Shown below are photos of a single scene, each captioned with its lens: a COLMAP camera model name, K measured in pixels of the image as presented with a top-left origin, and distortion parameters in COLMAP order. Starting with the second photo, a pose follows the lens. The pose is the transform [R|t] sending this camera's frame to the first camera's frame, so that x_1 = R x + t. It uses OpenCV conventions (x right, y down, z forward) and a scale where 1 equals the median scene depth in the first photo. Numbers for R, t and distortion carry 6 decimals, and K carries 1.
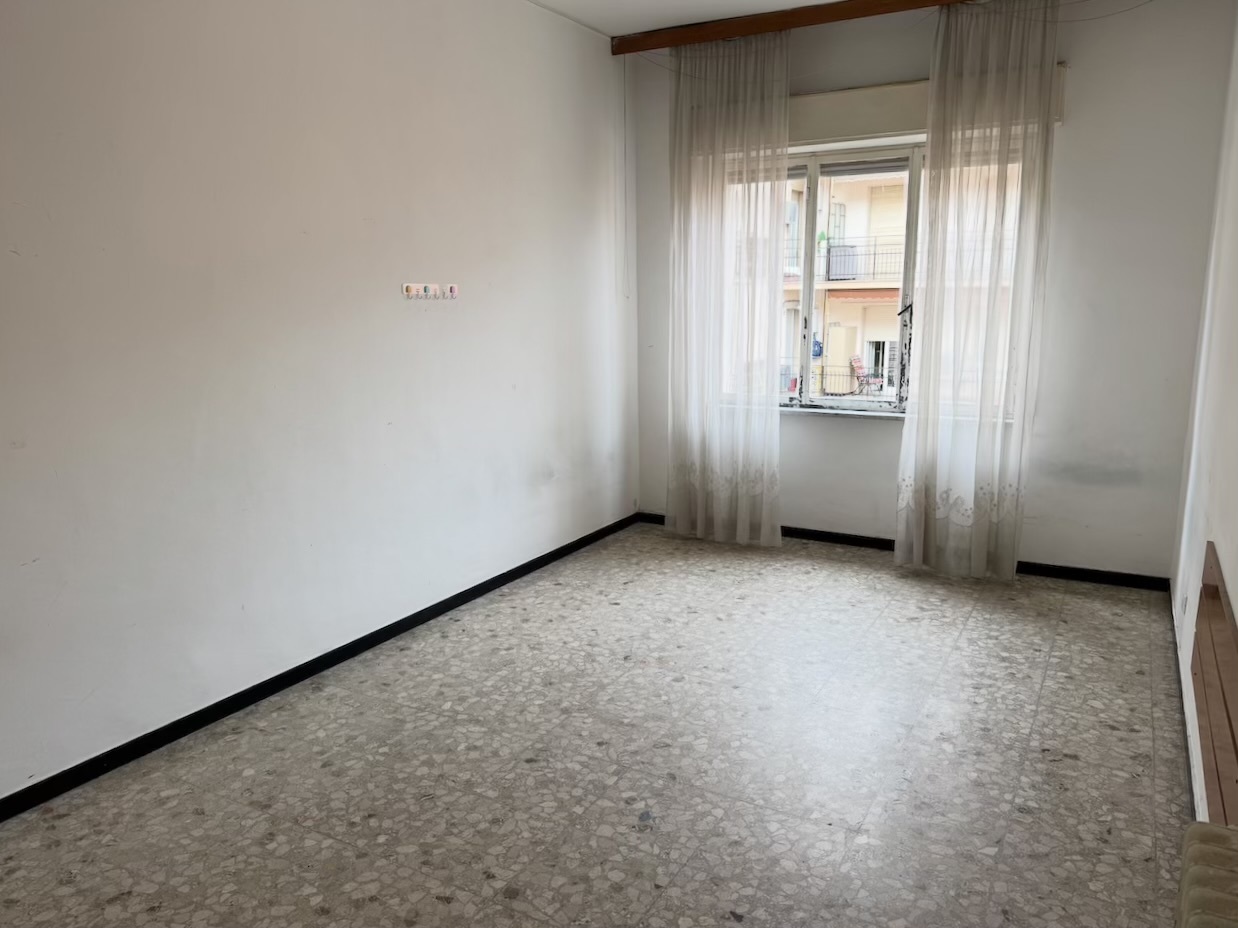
lens RADIAL K [[885.8, 0, 626.7], [0, 885.8, 465.4], [0, 0, 1]] dist [0.093227, -0.154433]
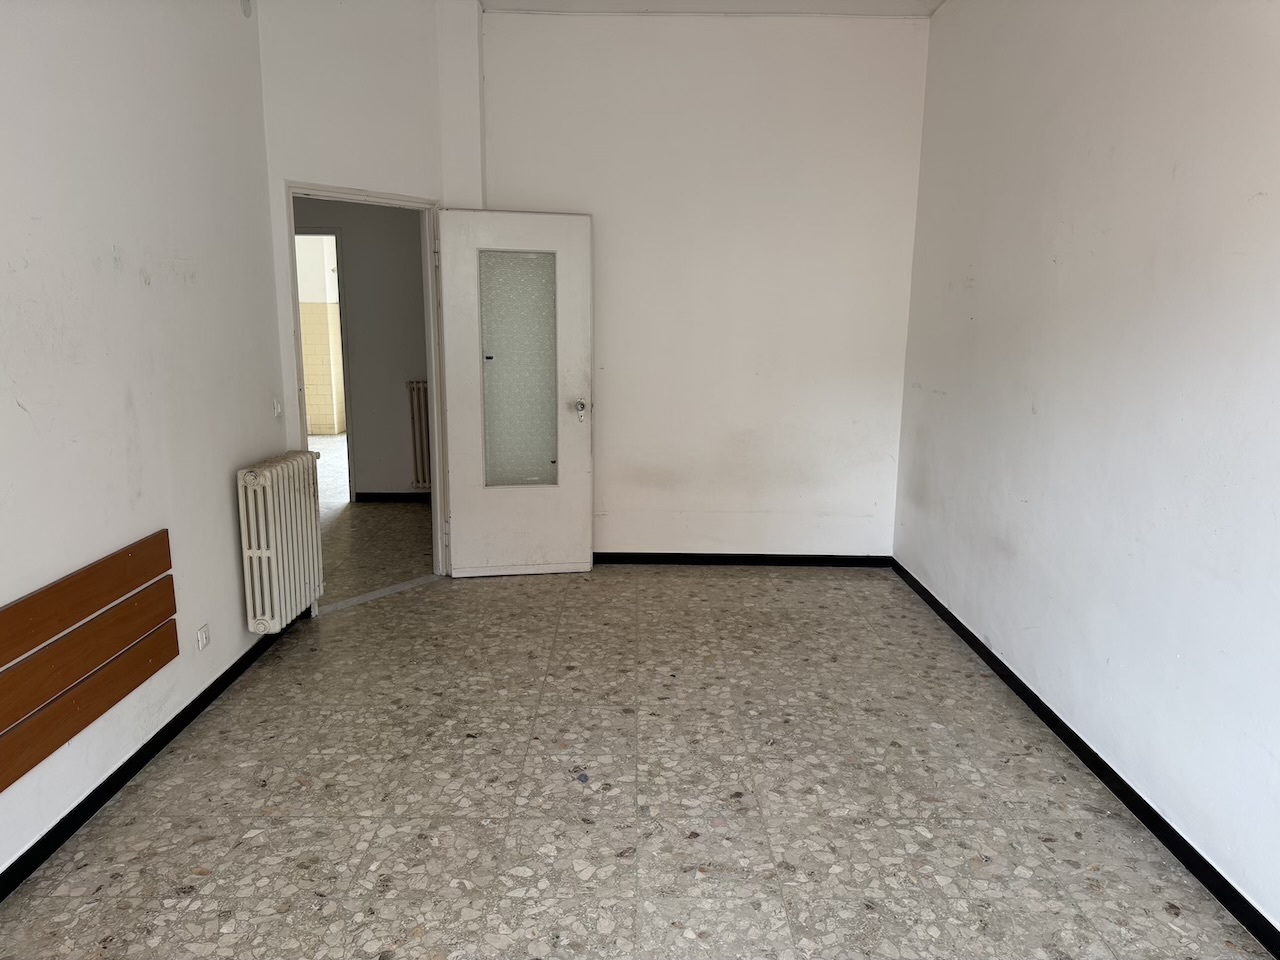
lens RADIAL K [[915.8, 0, 648.0], [0, 915.8, 481.5], [0, 0, 1]] dist [0.093227, -0.154433]
pose [[-0.870146, 0.089712, -0.484559, 0.443316], [-0.097910, 0.932213, 0.348413, -0.322435], [0.482969, 0.350614, -0.802378, 1.748112]]
